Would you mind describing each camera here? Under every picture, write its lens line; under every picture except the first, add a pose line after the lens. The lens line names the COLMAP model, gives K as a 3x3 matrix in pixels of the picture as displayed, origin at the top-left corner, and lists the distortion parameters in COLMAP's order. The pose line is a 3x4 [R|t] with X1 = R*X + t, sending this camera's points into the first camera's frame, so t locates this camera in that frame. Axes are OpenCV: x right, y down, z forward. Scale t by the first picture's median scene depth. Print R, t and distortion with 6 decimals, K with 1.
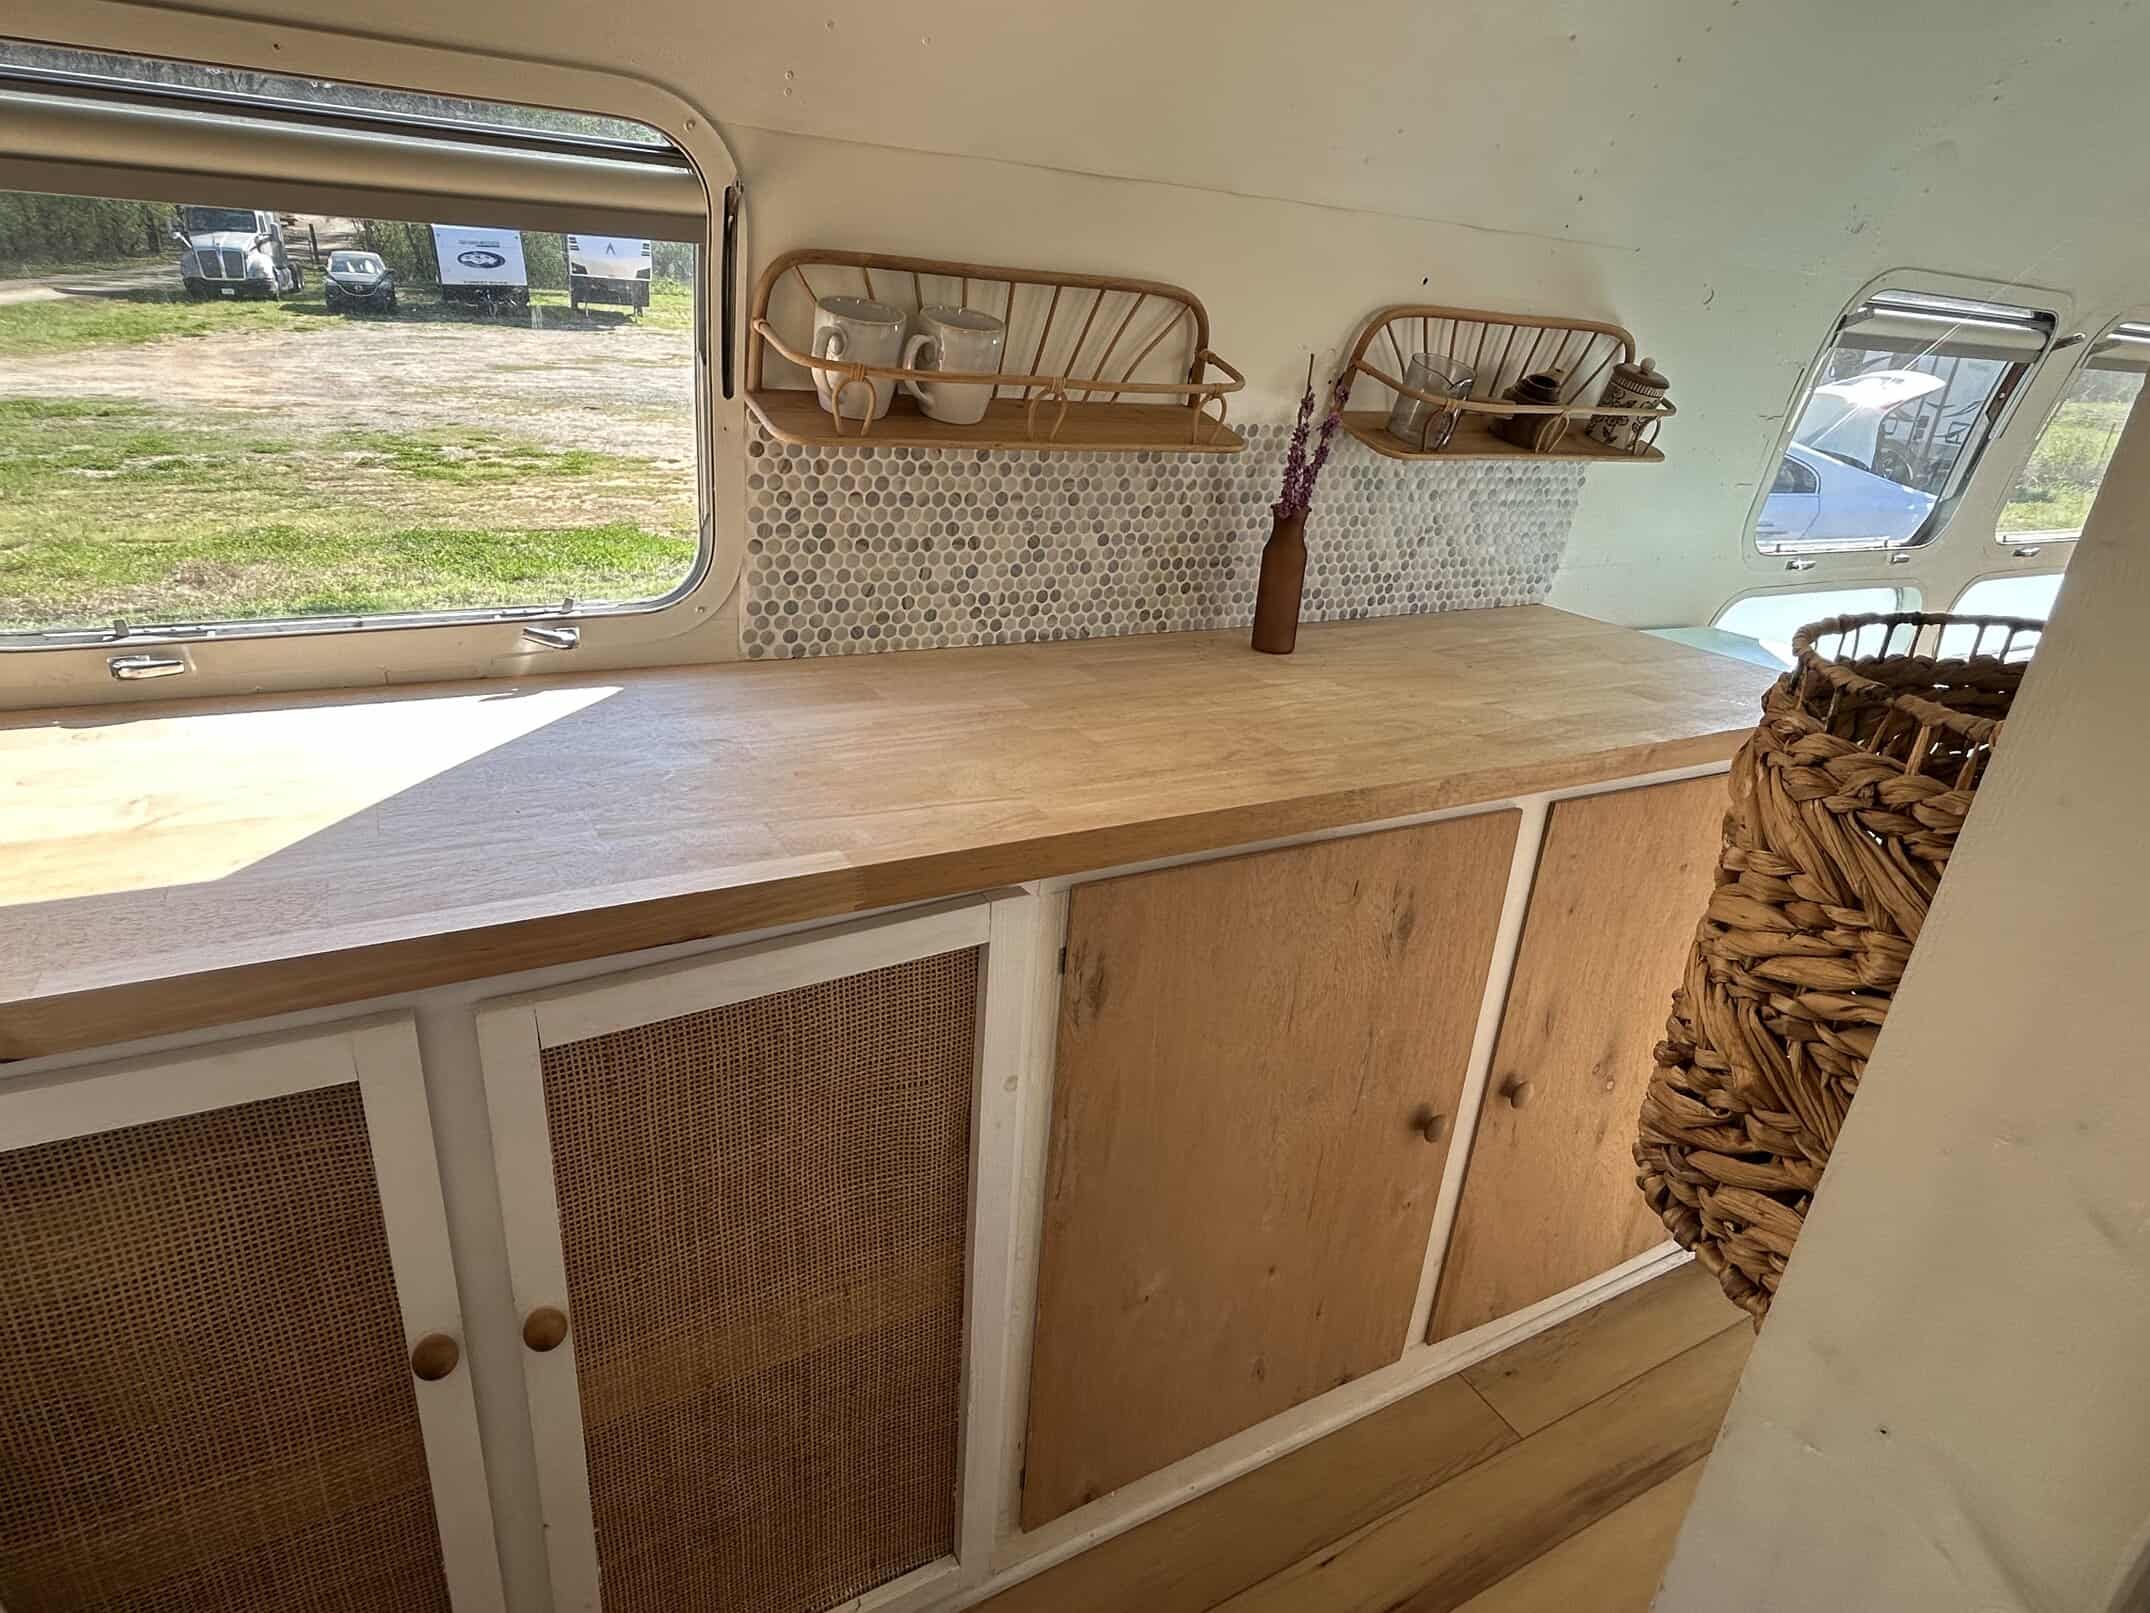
lens RADIAL K [[1191.0, 0, 1067.8], [0, 1191.0, 797.0], [0, 0, 1]] dist [-0.014031, 0.011932]
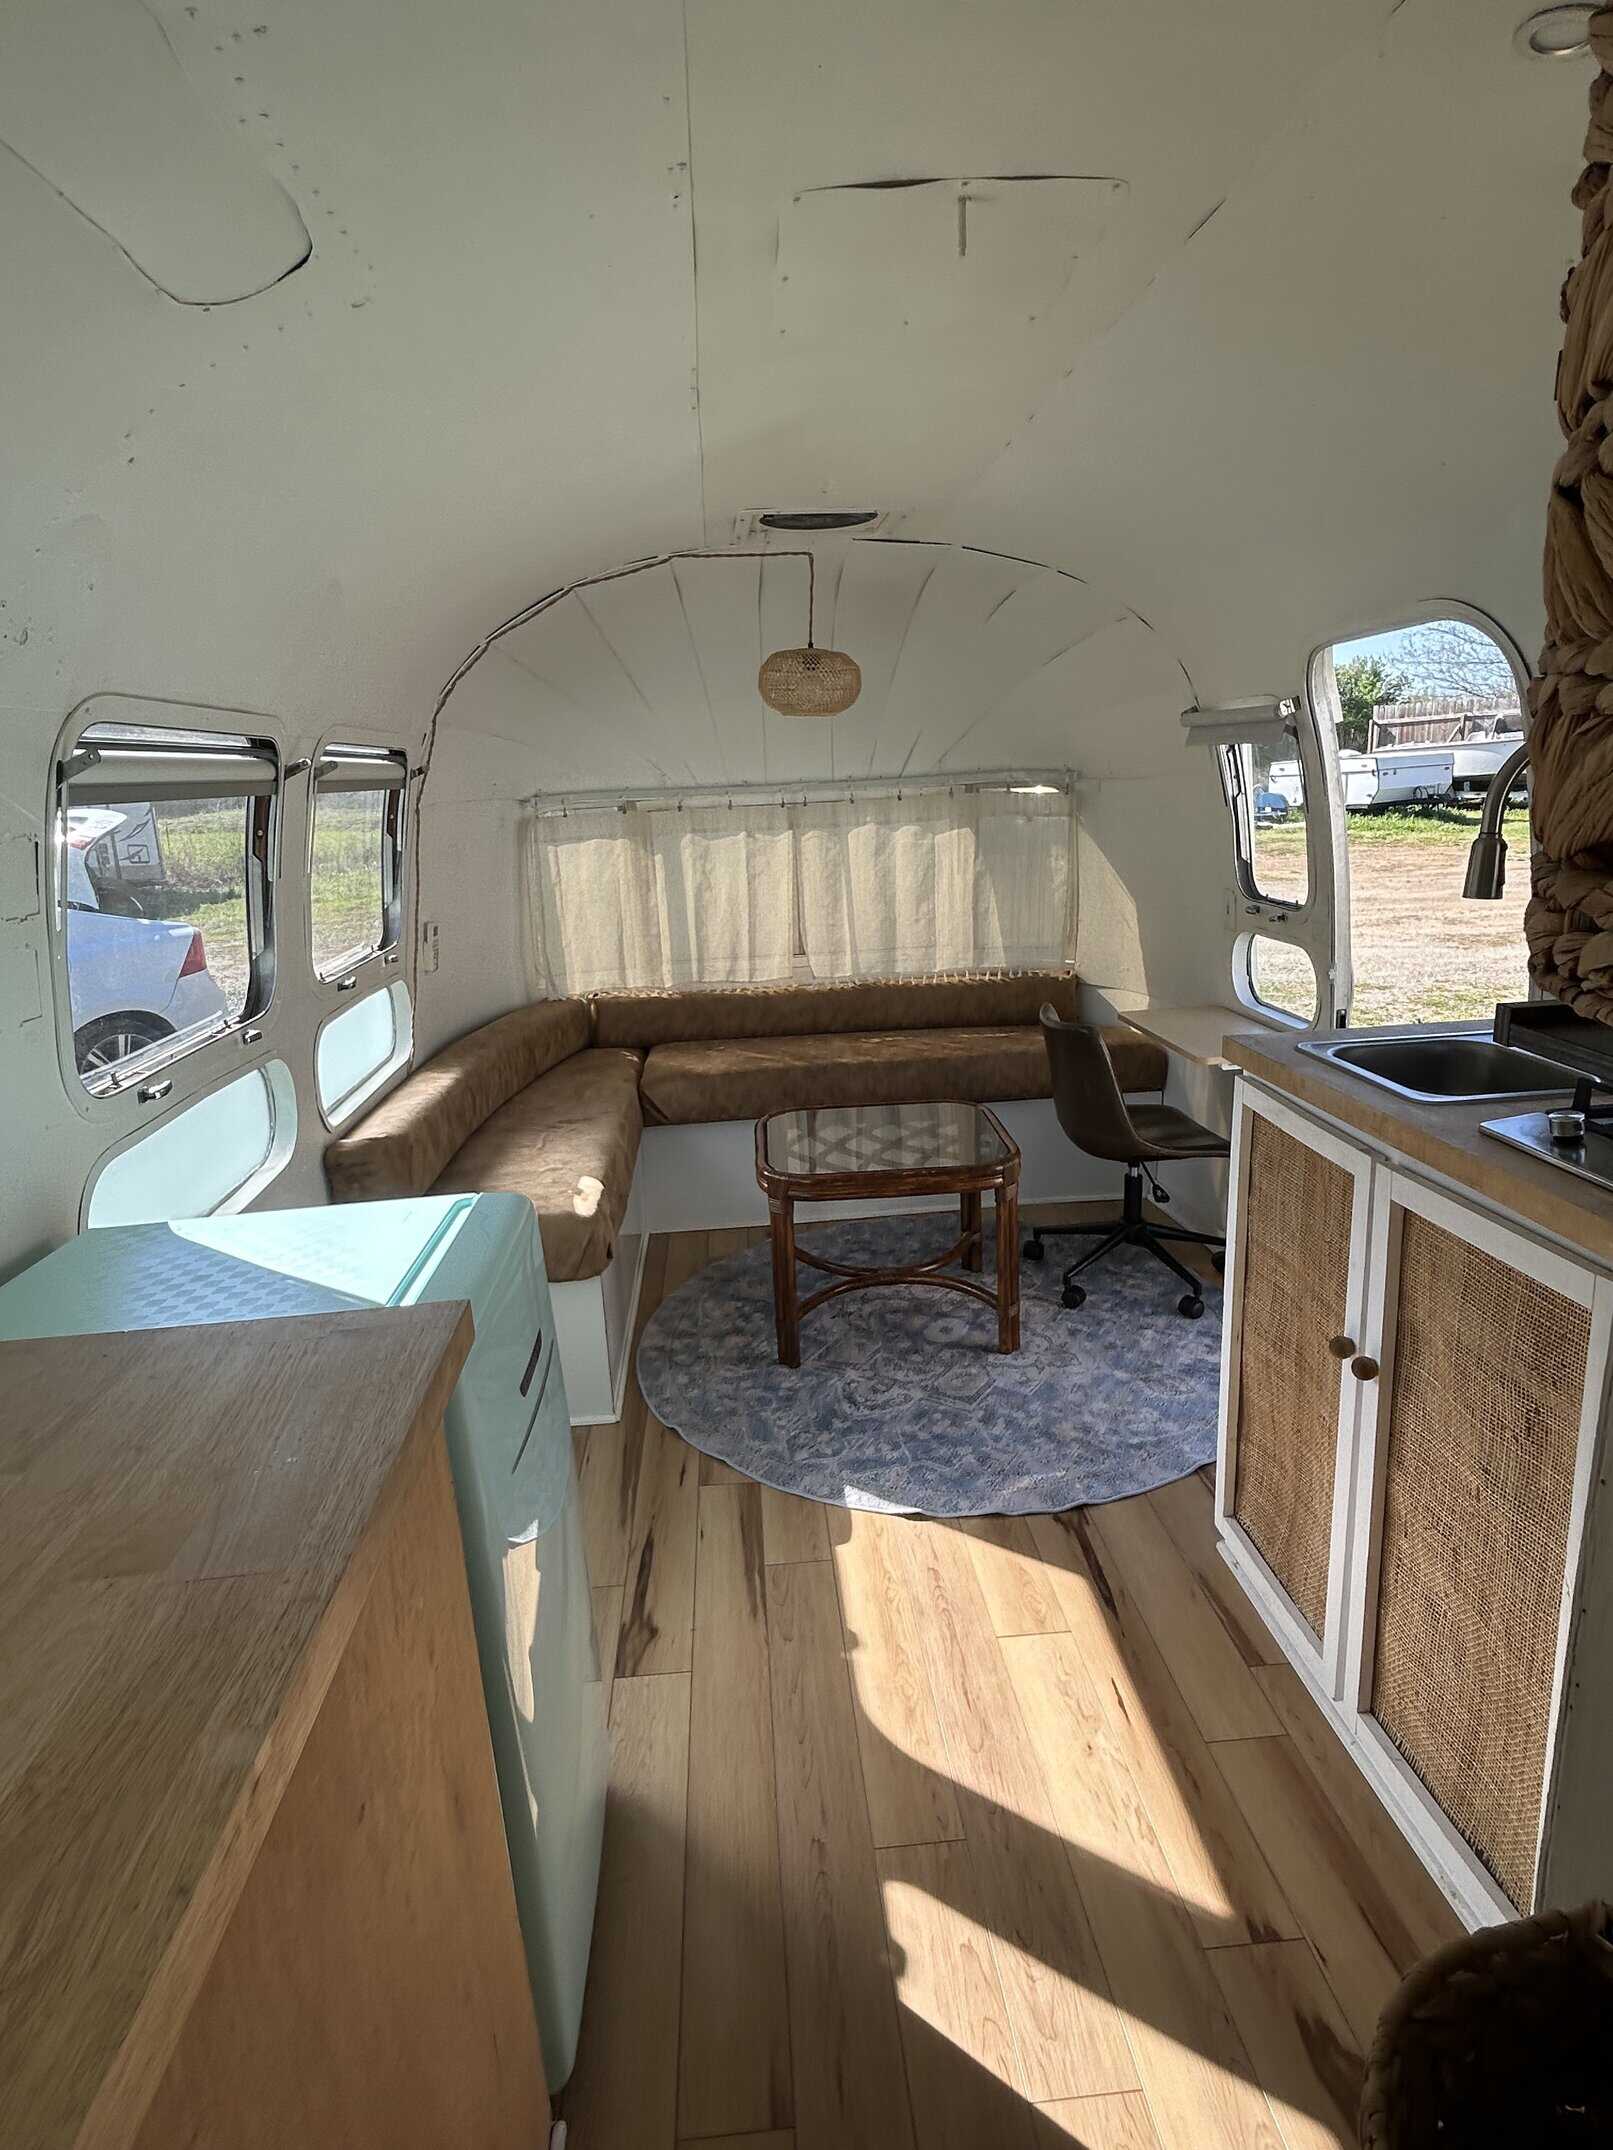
lens RADIAL K [[1175.9, 0, 809.6], [0, 1175.9, 1080.6], [0, 0, 1]] dist [0.005921, 0.000927]
pose [[0.407954, -0.317165, 0.856142, 0.233491], [0.413702, 0.900146, 0.136337, -0.186304], [-0.813895, 0.298568, 0.498430, 0.439382]]
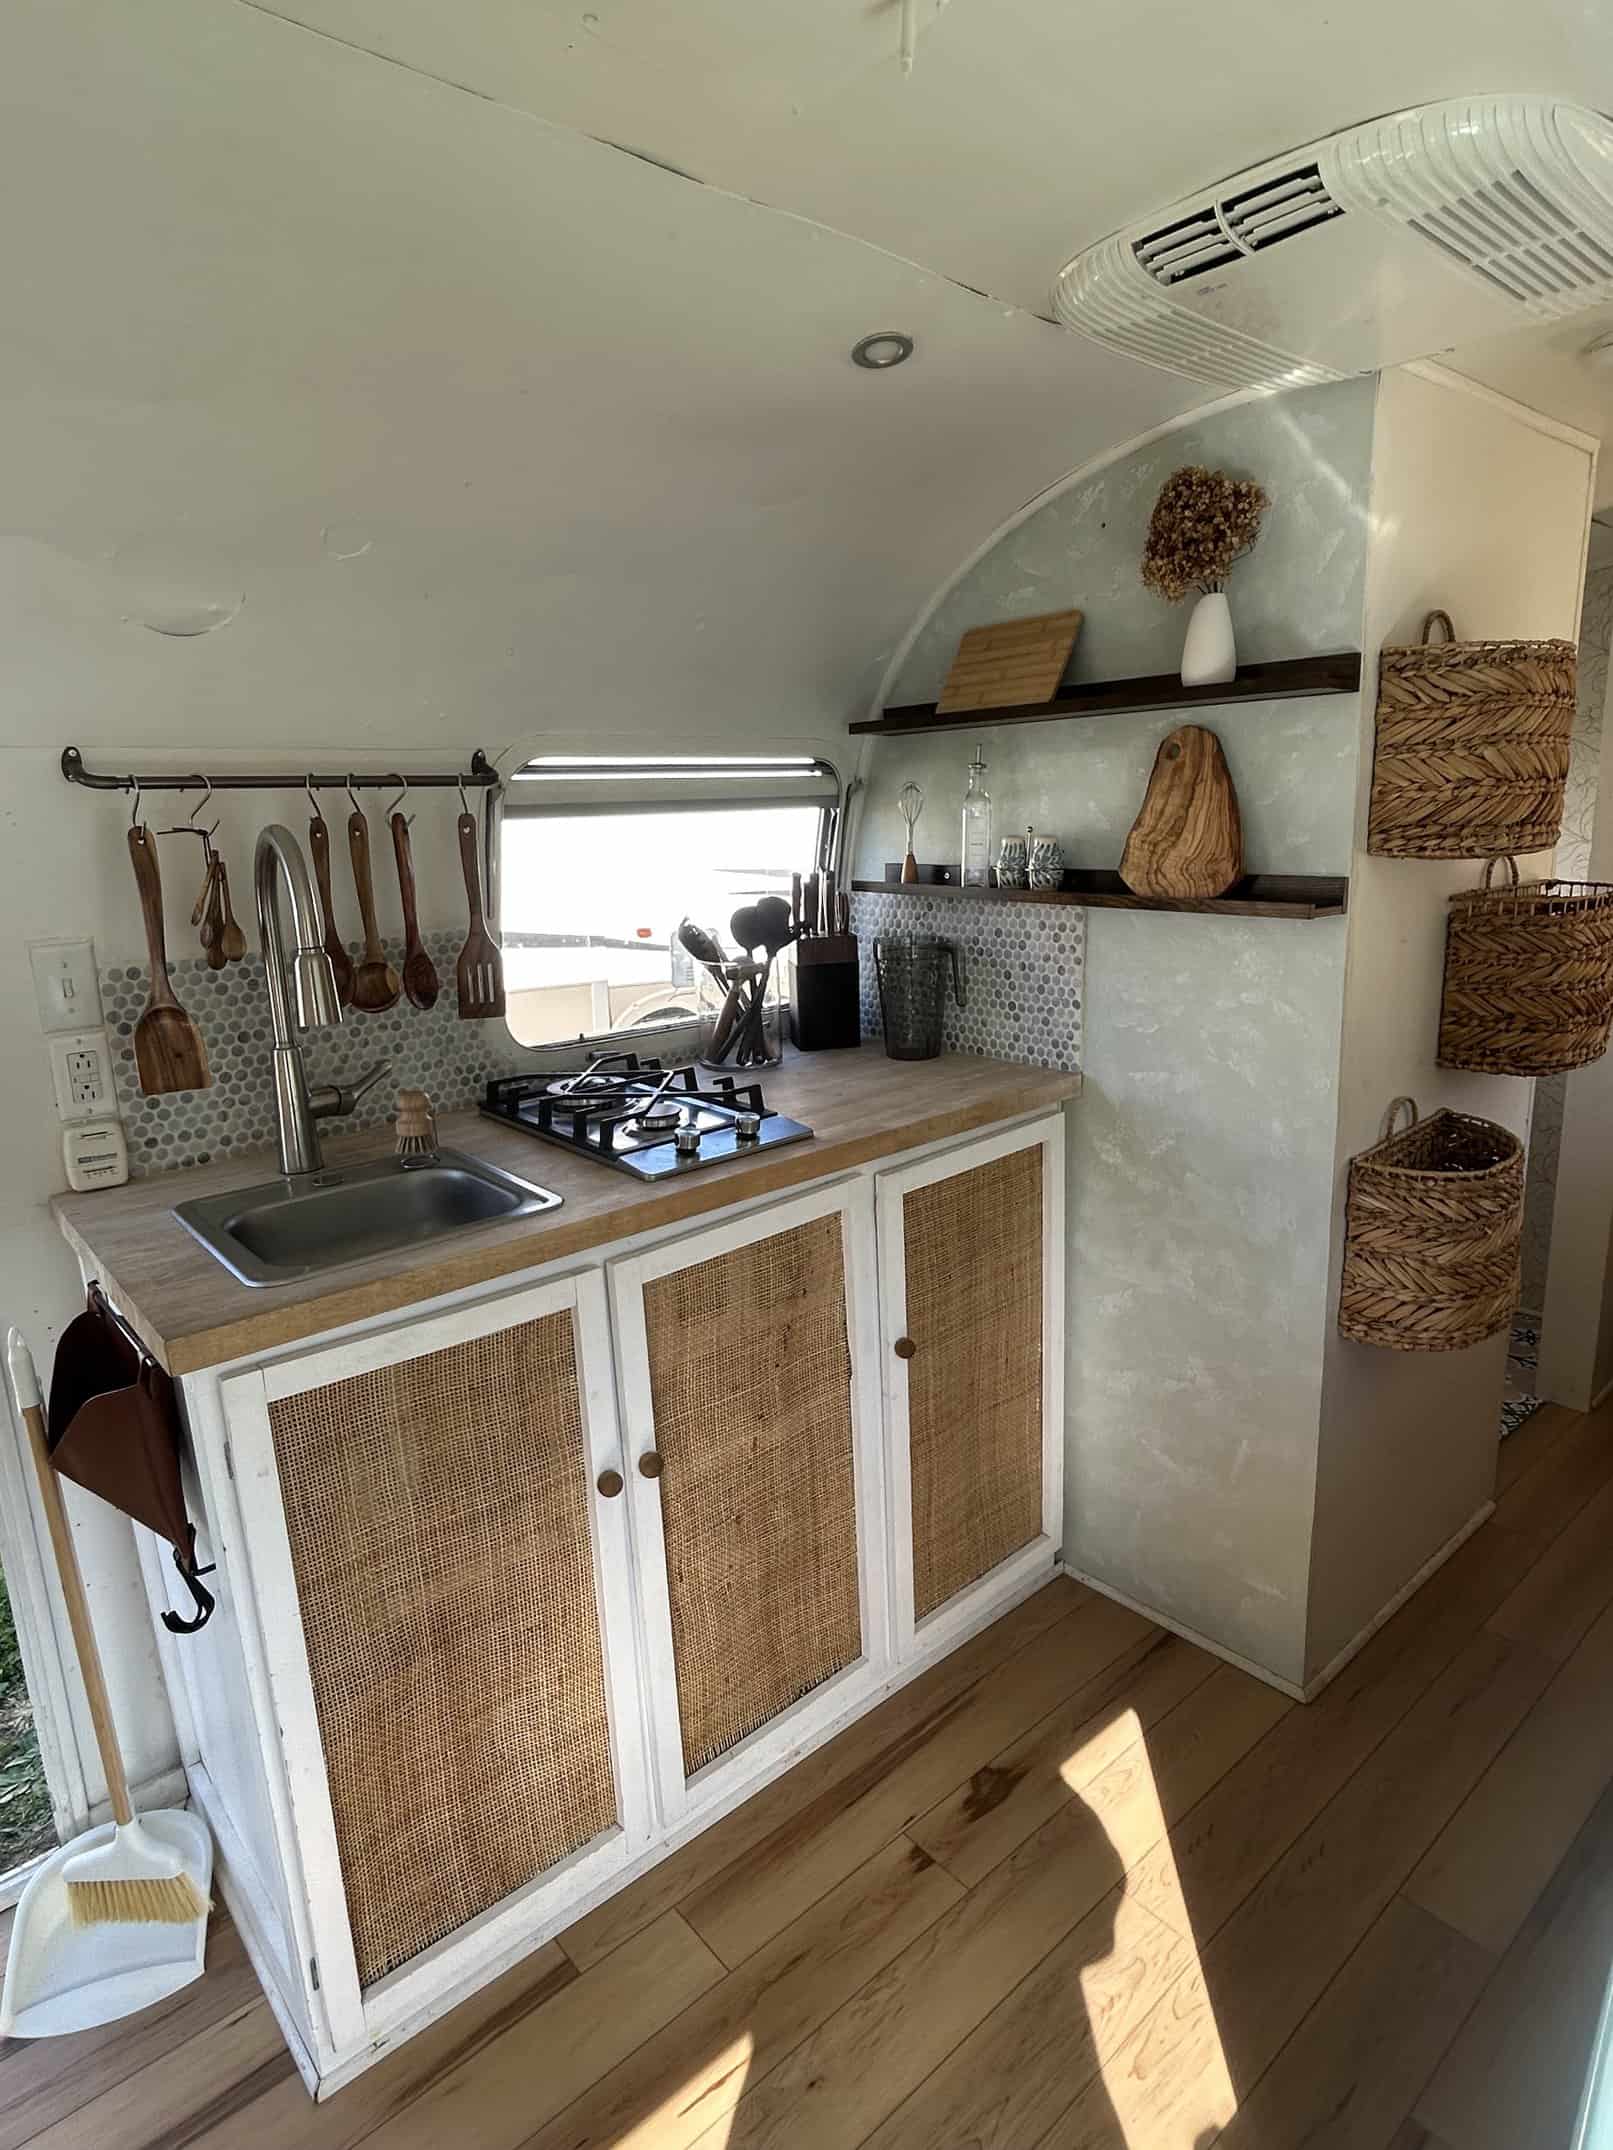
lens RADIAL K [[1191.0, 0, 805.0], [0, 1191.0, 1070.5], [0, 0, 1]] dist [-0.014031, 0.011932]
pose [[-0.977449, 0.005492, -0.211102, 1.168267], [-0.113385, 0.829696, 0.546580, -0.420245], [0.178152, 0.558189, -0.810362, 1.168726]]
